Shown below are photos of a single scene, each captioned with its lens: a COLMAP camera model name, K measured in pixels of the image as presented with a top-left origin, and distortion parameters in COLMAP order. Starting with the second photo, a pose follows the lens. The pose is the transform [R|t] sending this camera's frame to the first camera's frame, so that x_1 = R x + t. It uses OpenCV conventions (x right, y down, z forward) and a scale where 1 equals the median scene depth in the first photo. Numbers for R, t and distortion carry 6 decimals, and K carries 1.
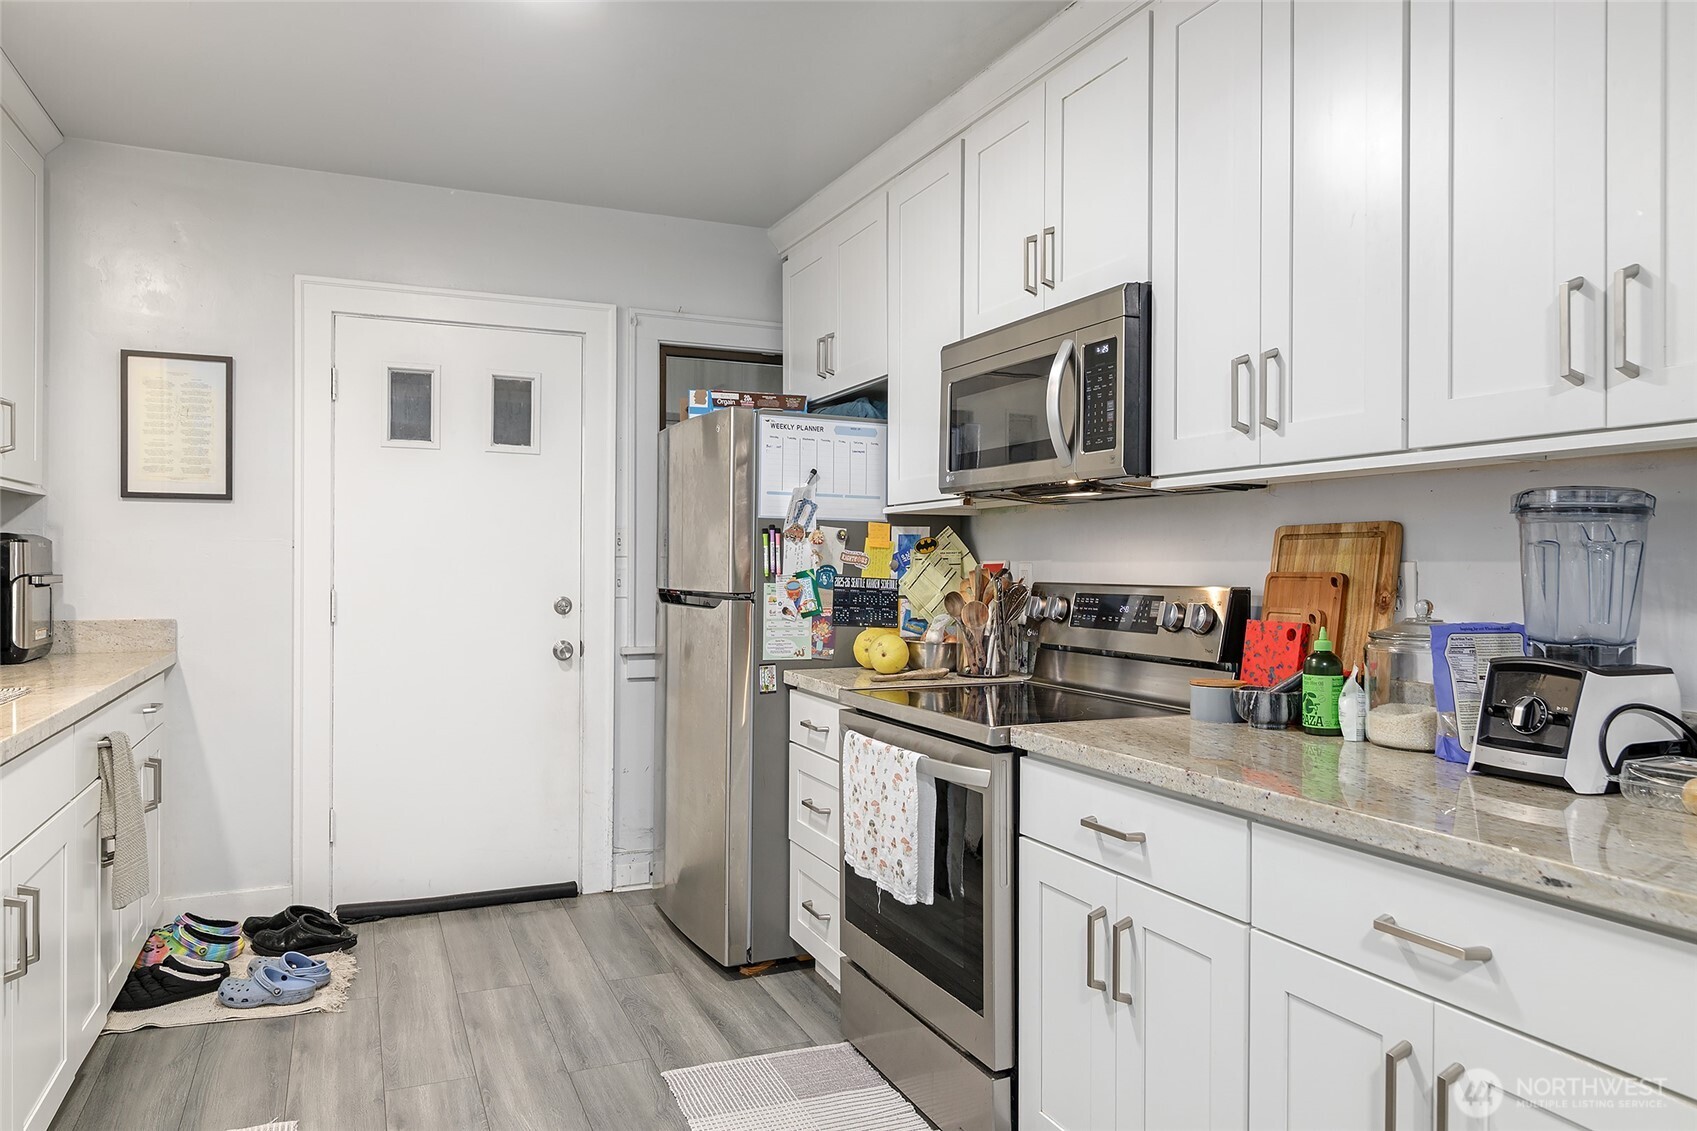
lens RADIAL K [[1112.8, 0, 837.6], [0, 1112.8, 586.5], [0, 0, 1]] dist [0.002982, -0.004147]
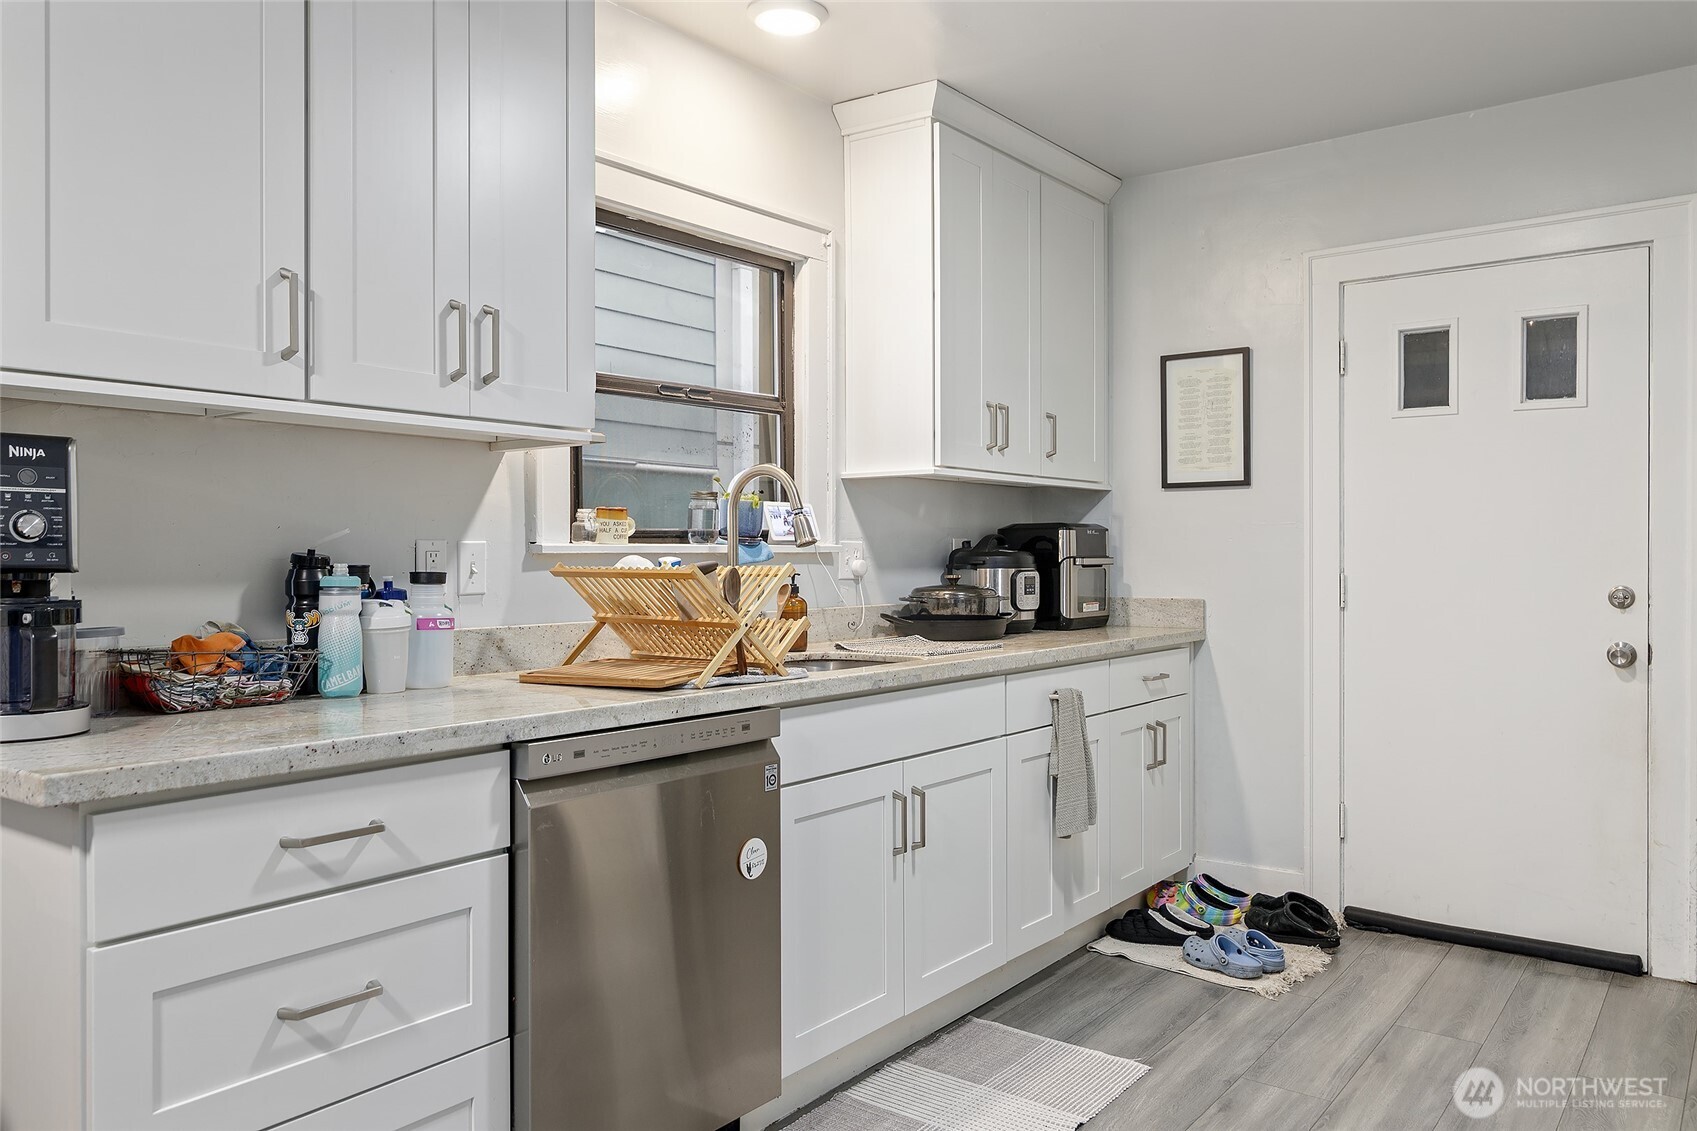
lens RADIAL K [[1236.7, 0, 847.9], [0, 1236.7, 568.5], [0, 0, 1]] dist [0.004673, 0.003718]
pose [[0.489478, 0.003281, -0.872009, 0.314743], [-0.014347, 0.999888, -0.004291, 0.011297], [0.871897, 0.014611, 0.489471, 0.129598]]
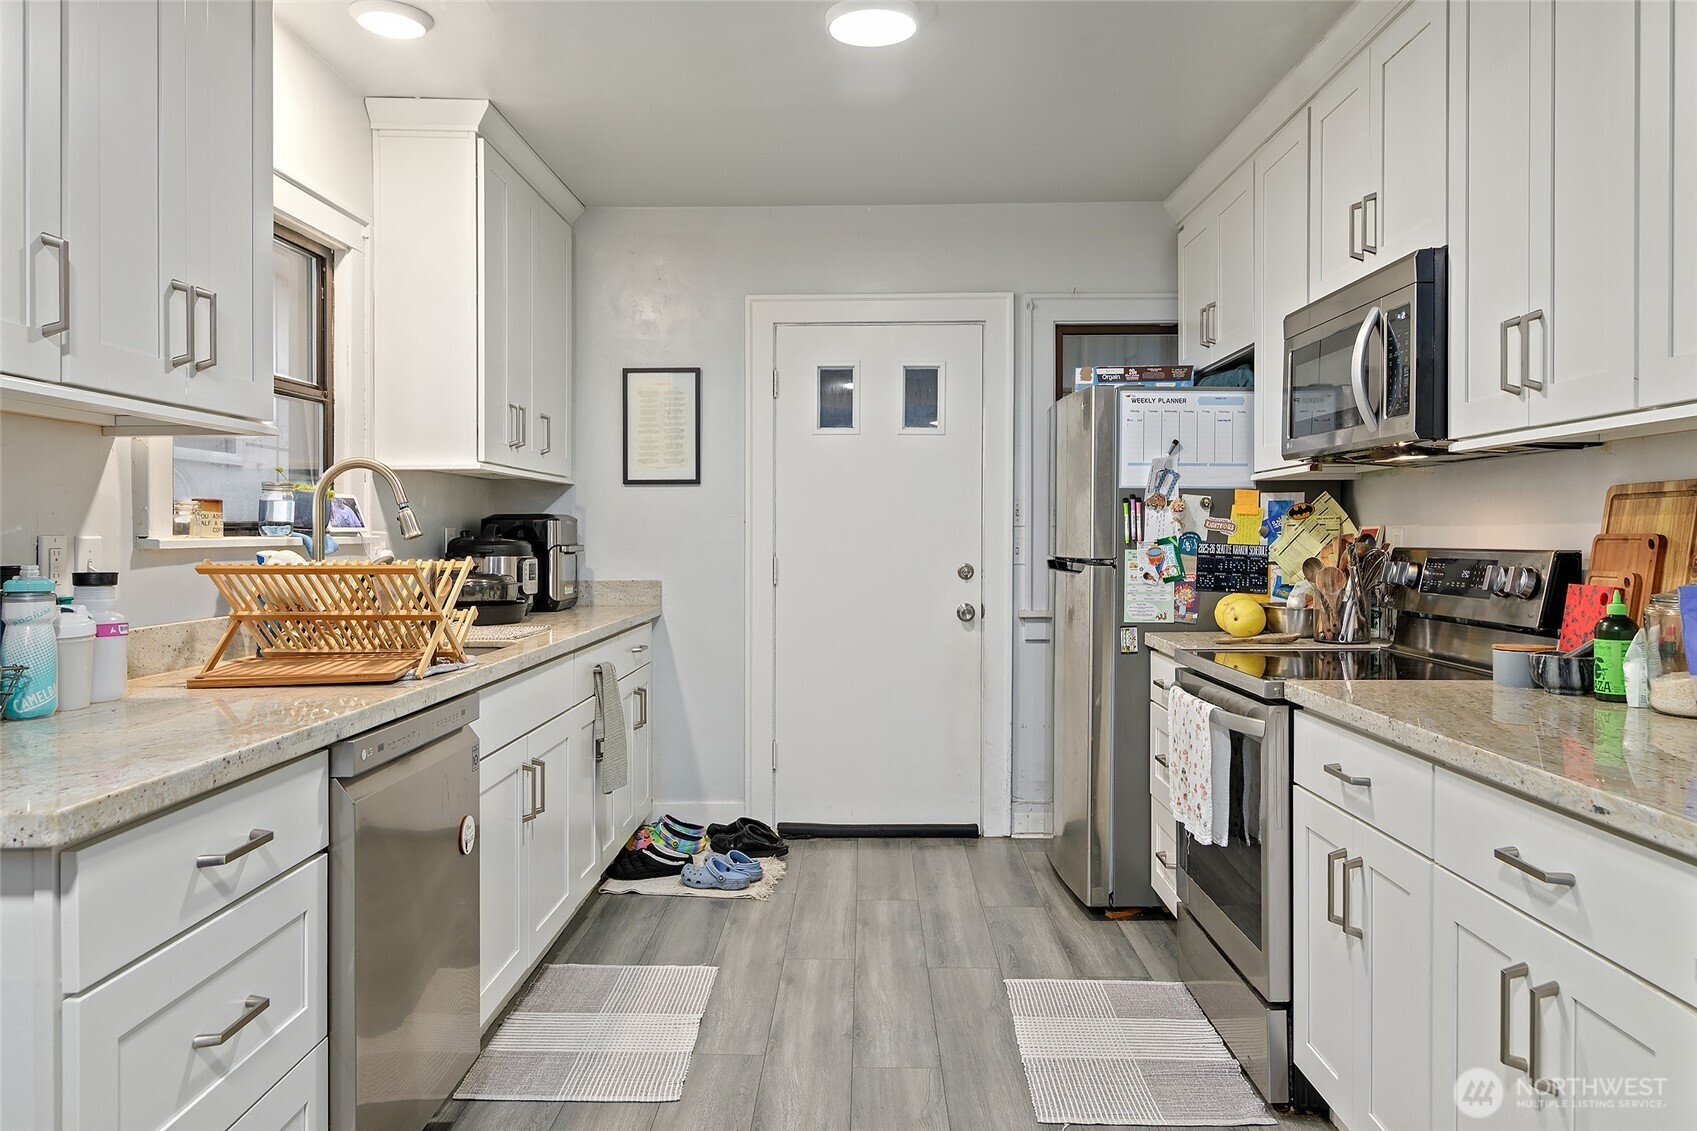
lens RADIAL K [[1193.8, 0, 852.2], [0, 1193.8, 560.4], [0, 0, 1]] dist [-0.001511, 0.011464]
pose [[0.910067, 0.000408, -0.414460, 0.178716], [0.000115, 0.999999, 0.001237, 0.006397], [0.414460, -0.001173, 0.910067, -0.150216]]
